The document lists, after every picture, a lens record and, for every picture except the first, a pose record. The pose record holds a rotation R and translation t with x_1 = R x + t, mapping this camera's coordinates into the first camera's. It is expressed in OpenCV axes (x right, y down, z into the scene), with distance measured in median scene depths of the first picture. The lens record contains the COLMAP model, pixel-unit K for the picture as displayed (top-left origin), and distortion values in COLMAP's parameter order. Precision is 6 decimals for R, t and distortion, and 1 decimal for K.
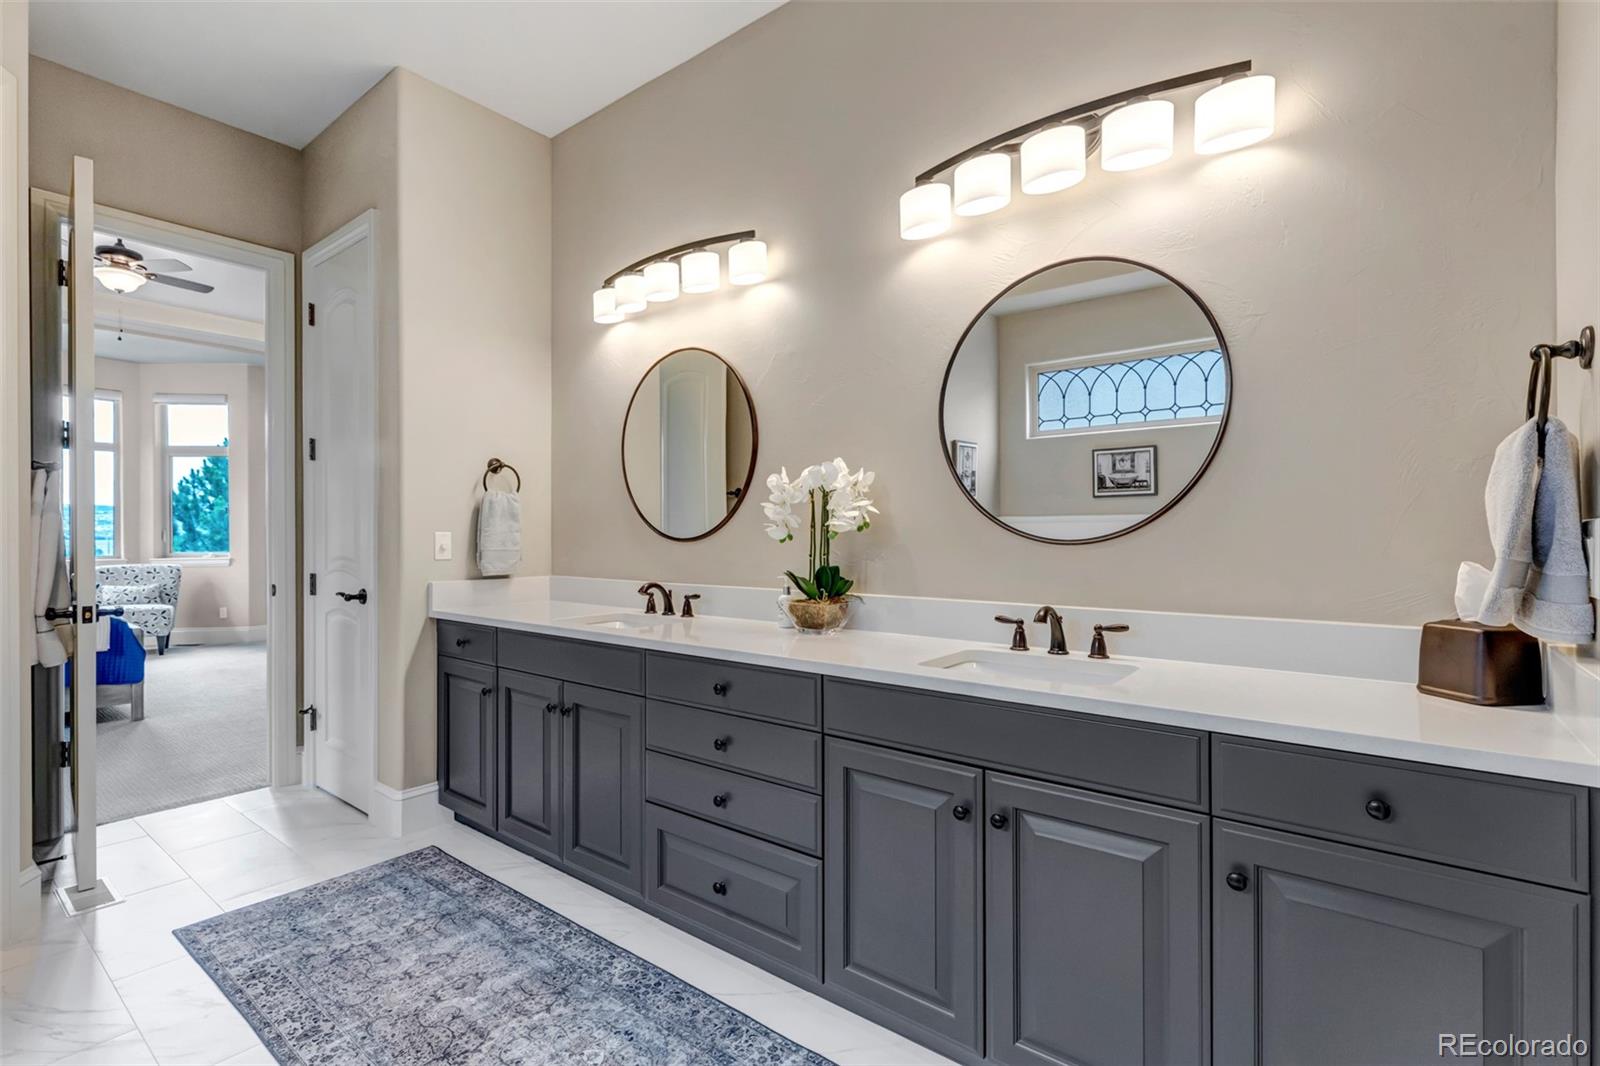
lens RADIAL K [[737.9, 0, 797.9], [0, 737.9, 532.0], [0, 0, 1]] dist [0.004693, -0.000931]
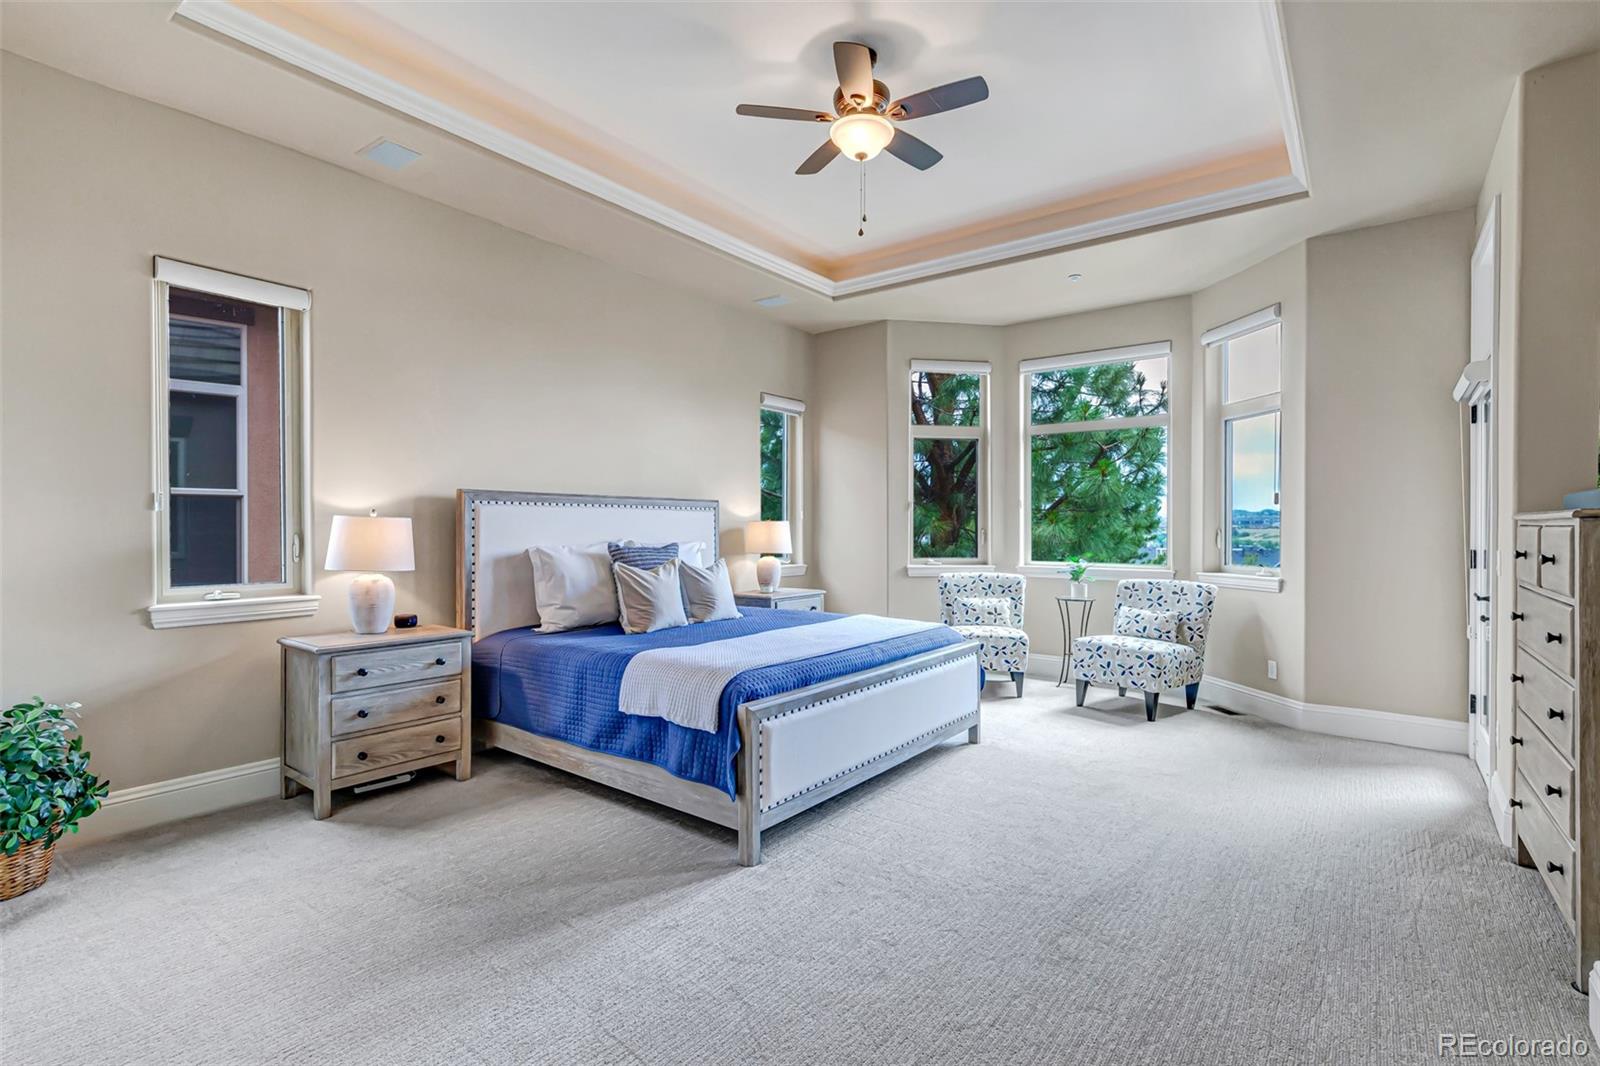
lens RADIAL K [[737.9, 0, 791.1], [0, 737.9, 529.8], [0, 0, 1]] dist [0.004693, -0.000931]
pose [[0.004179, 0.004748, -0.999980, -0.182884], [-0.001206, 0.999988, 0.004743, -0.006381], [0.999991, 0.001186, 0.004185, 0.604603]]
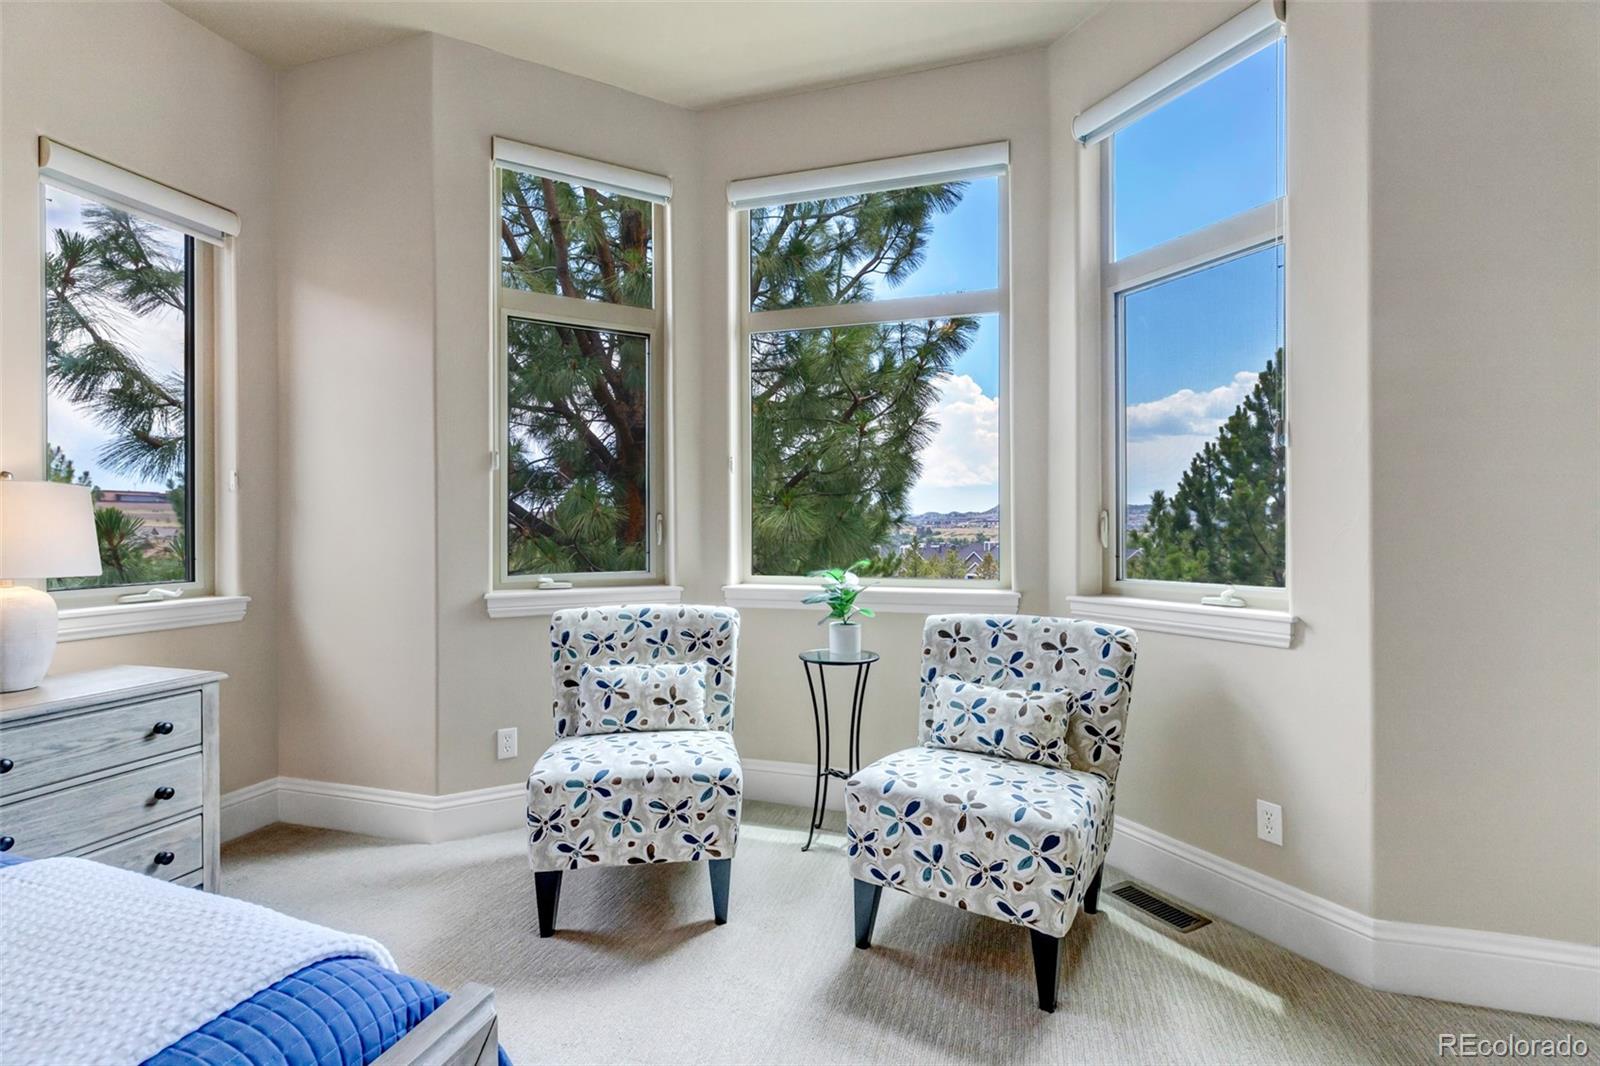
lens RADIAL K [[737.9, 0, 800.9], [0, 737.9, 528.1], [0, 0, 1]] dist [0.004693, -0.000931]
pose [[0.365700, 0.001158, -0.930732, -0.588358], [0.001250, 0.999998, 0.001735, 0.003728], [0.930732, -0.001798, 0.365698, 0.743283]]
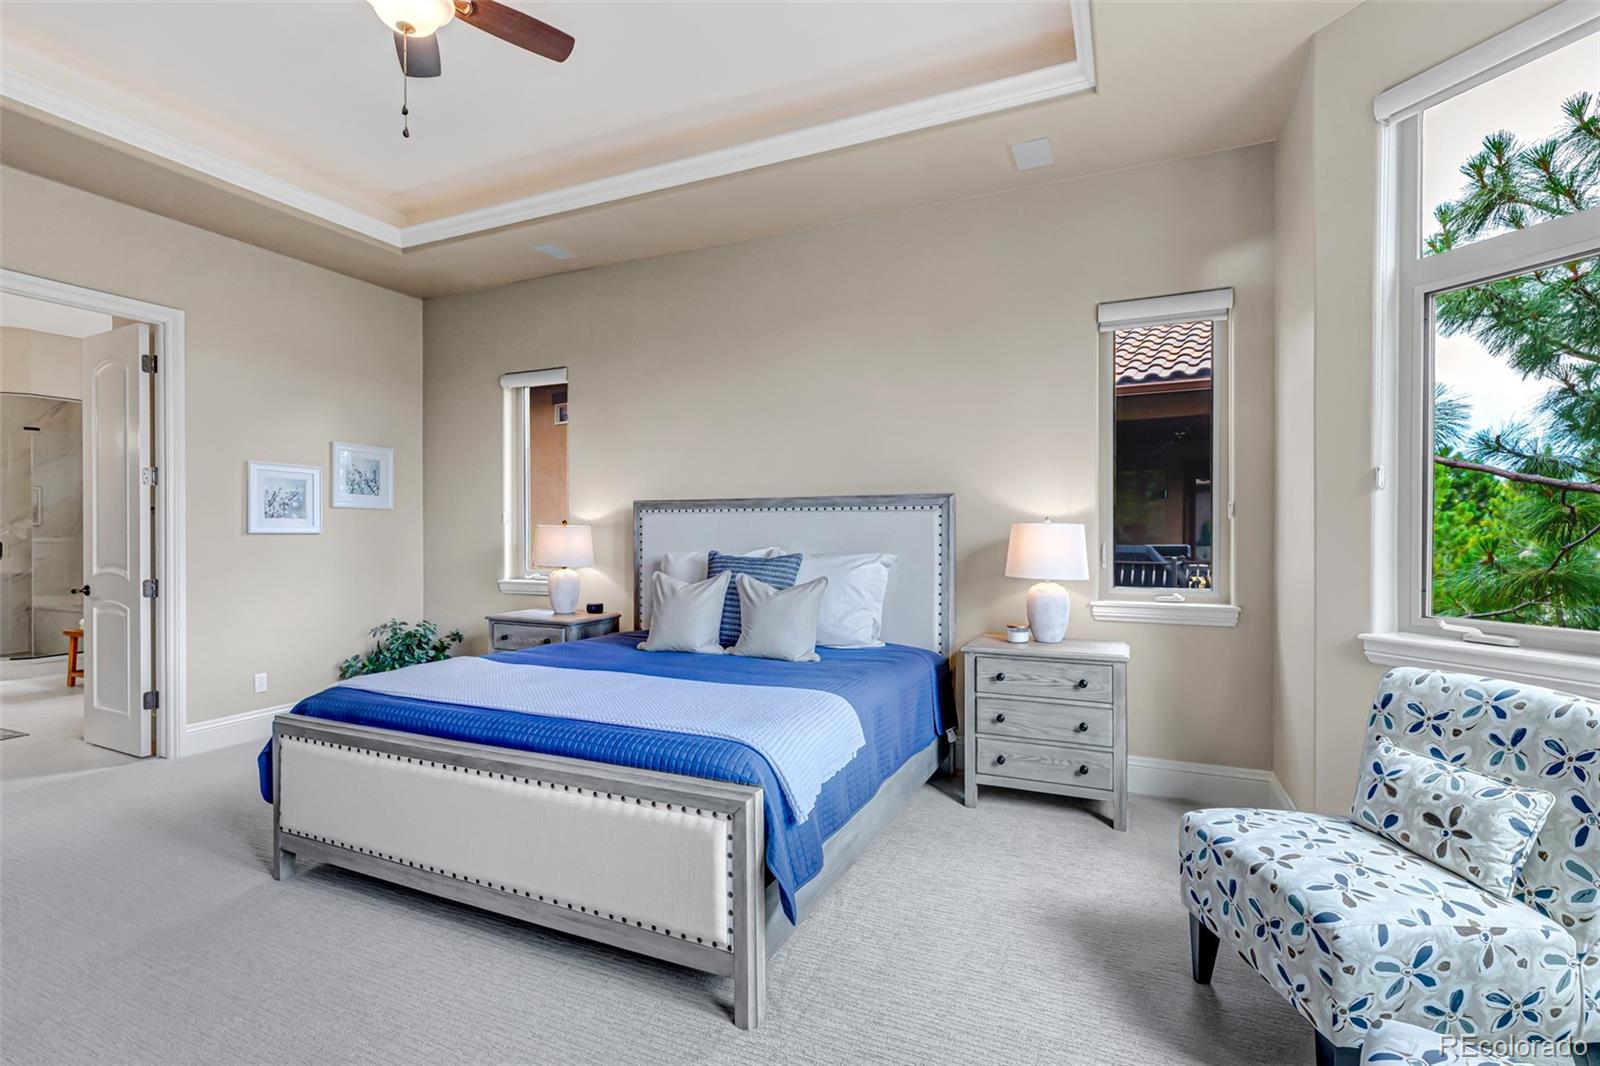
lens RADIAL K [[737.9, 0, 798.5], [0, 737.9, 526.8], [0, 0, 1]] dist [0.004693, -0.000931]
pose [[-0.970777, 0.003043, -0.239962, -0.670035], [0.004101, 0.999984, -0.003909, -0.008381], [0.239947, -0.004779, -0.970774, 0.972648]]
